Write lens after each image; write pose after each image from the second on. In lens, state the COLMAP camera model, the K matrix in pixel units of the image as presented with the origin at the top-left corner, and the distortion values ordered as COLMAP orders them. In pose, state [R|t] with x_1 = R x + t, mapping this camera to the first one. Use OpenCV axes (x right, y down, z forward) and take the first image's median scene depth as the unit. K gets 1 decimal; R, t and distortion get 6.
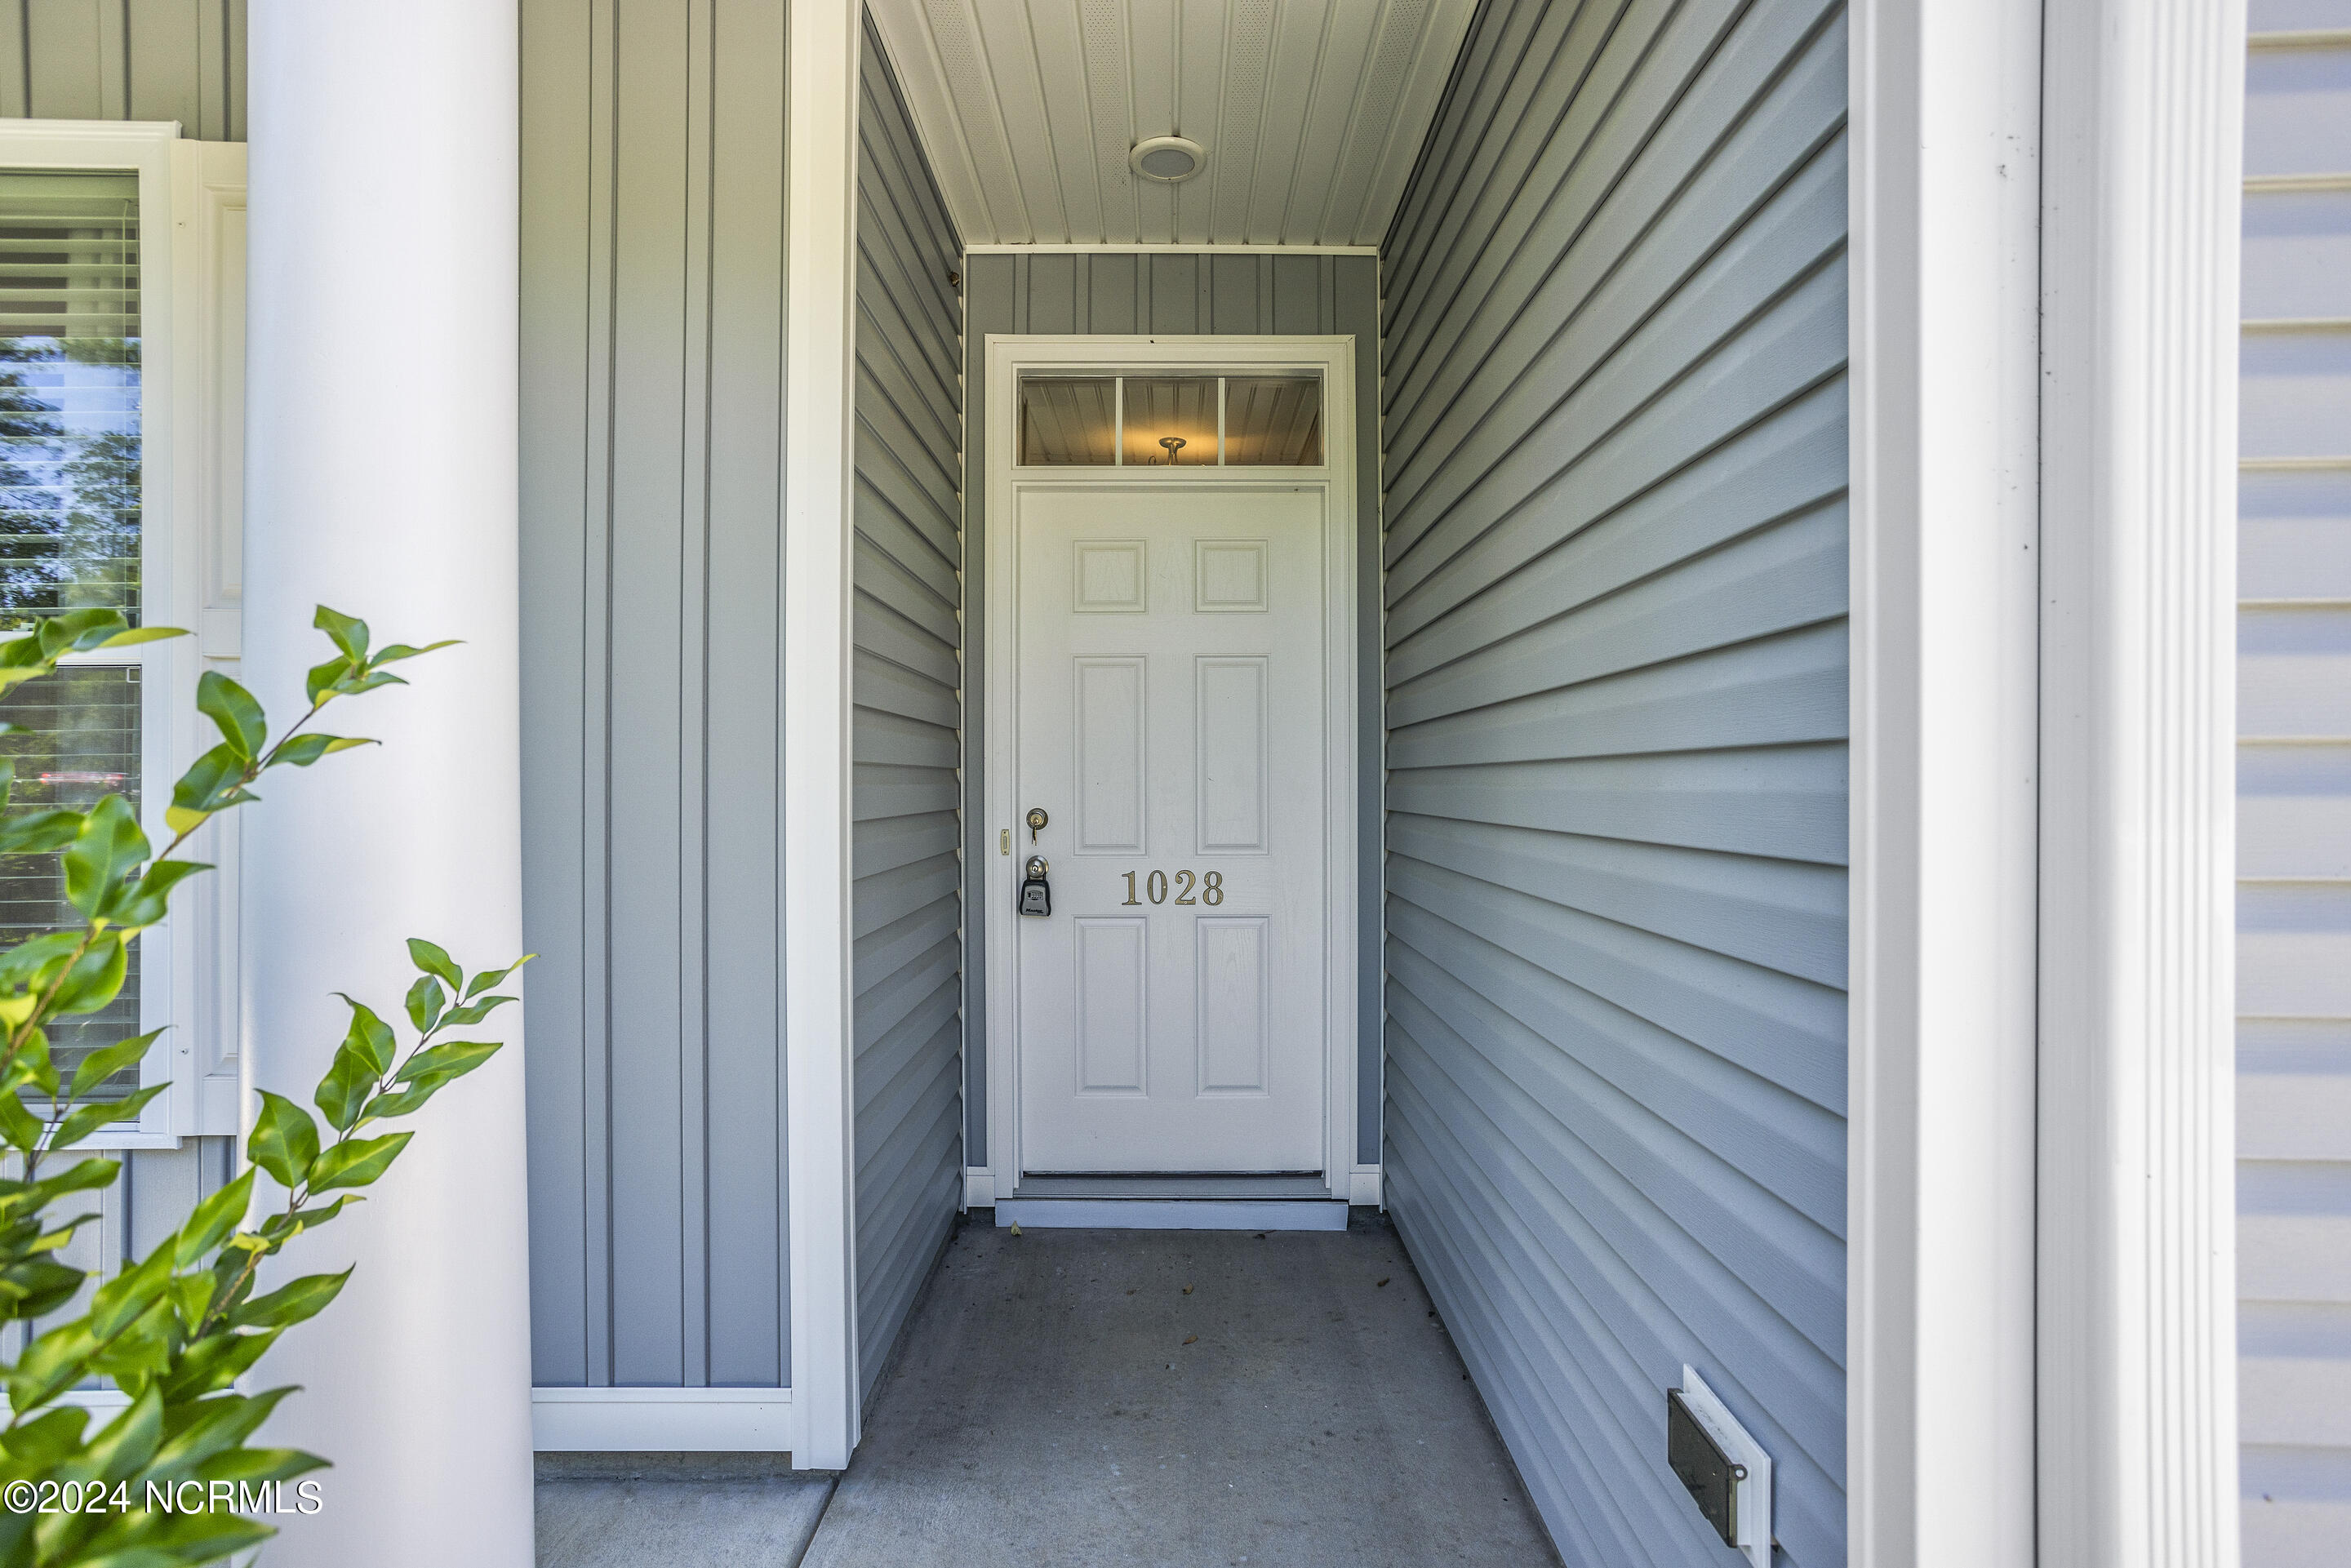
lens RADIAL K [[1136.4, 0, 1166.3], [0, 1136.4, 790.0], [0, 0, 1]] dist [-0.052468, 0.030961]
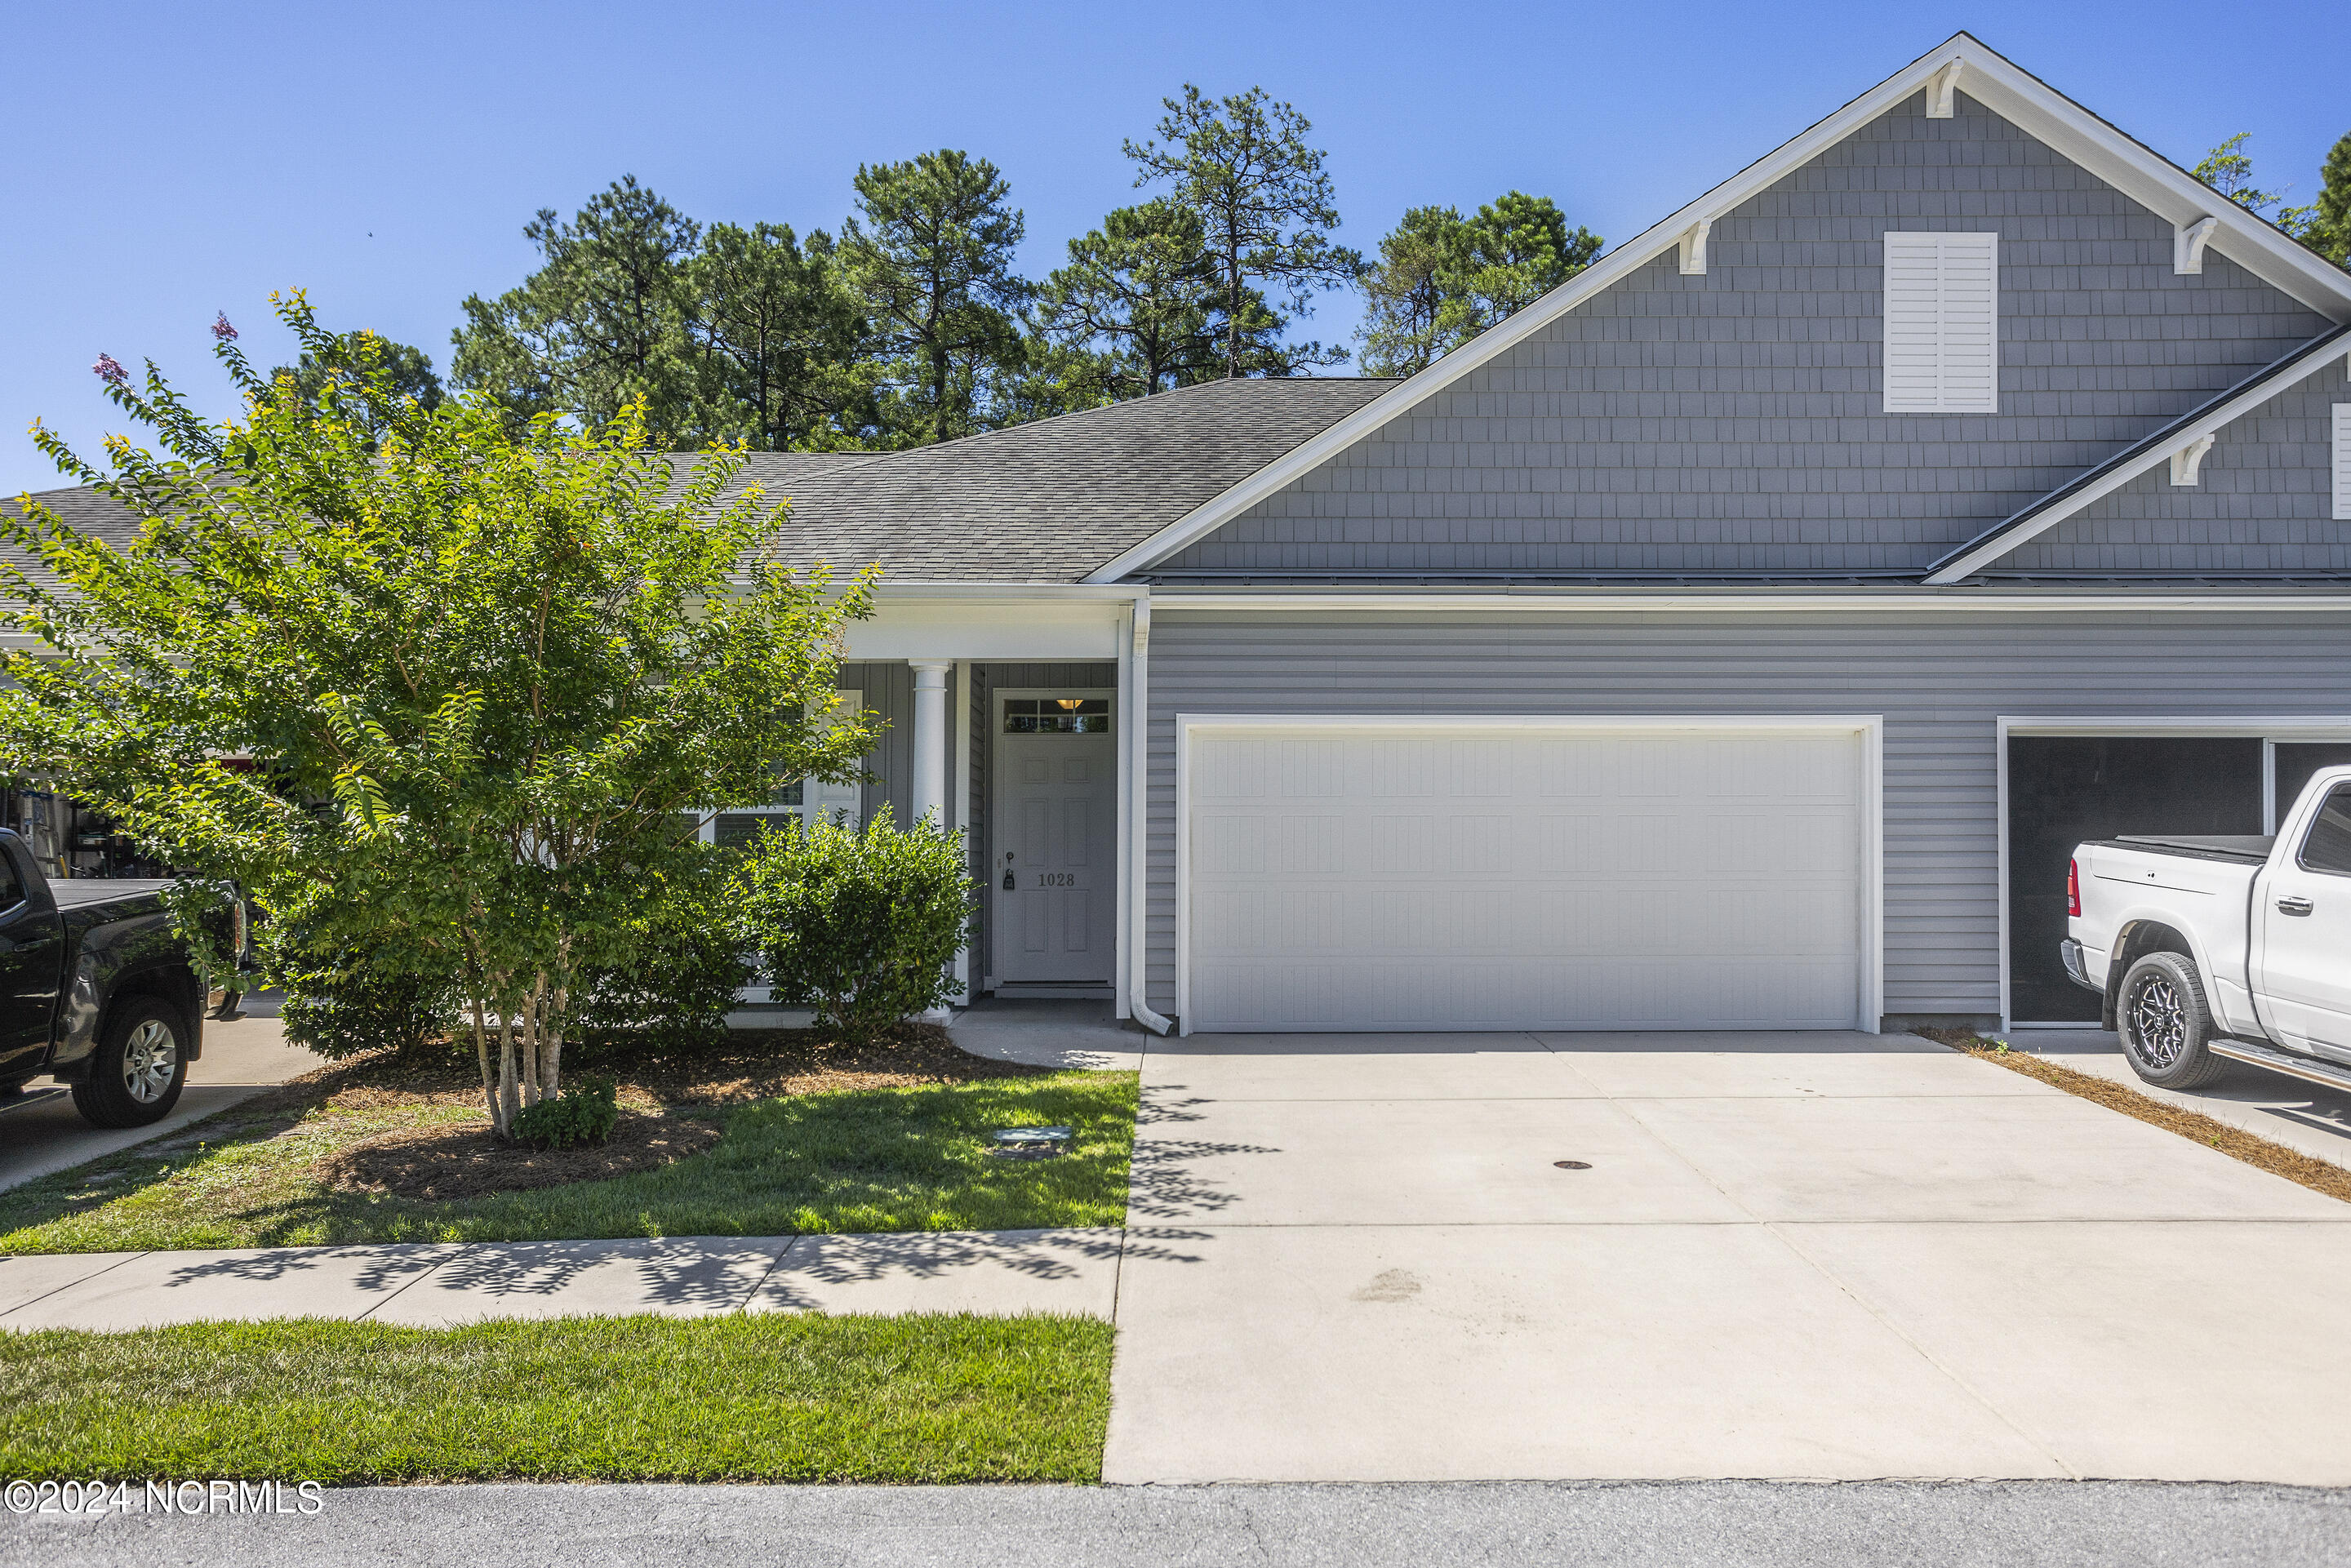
lens RADIAL K [[1779.9, 0, 1178.5], [0, 1779.9, 828.1], [0, 0, 1]] dist [0.002255, 0.001112]
pose [[0.999600, 0.003783, 0.028029, 0.187624], [-0.002895, 0.999495, -0.031637, 0.098814], [-0.028134, 0.031544, 0.999106, -3.548324]]
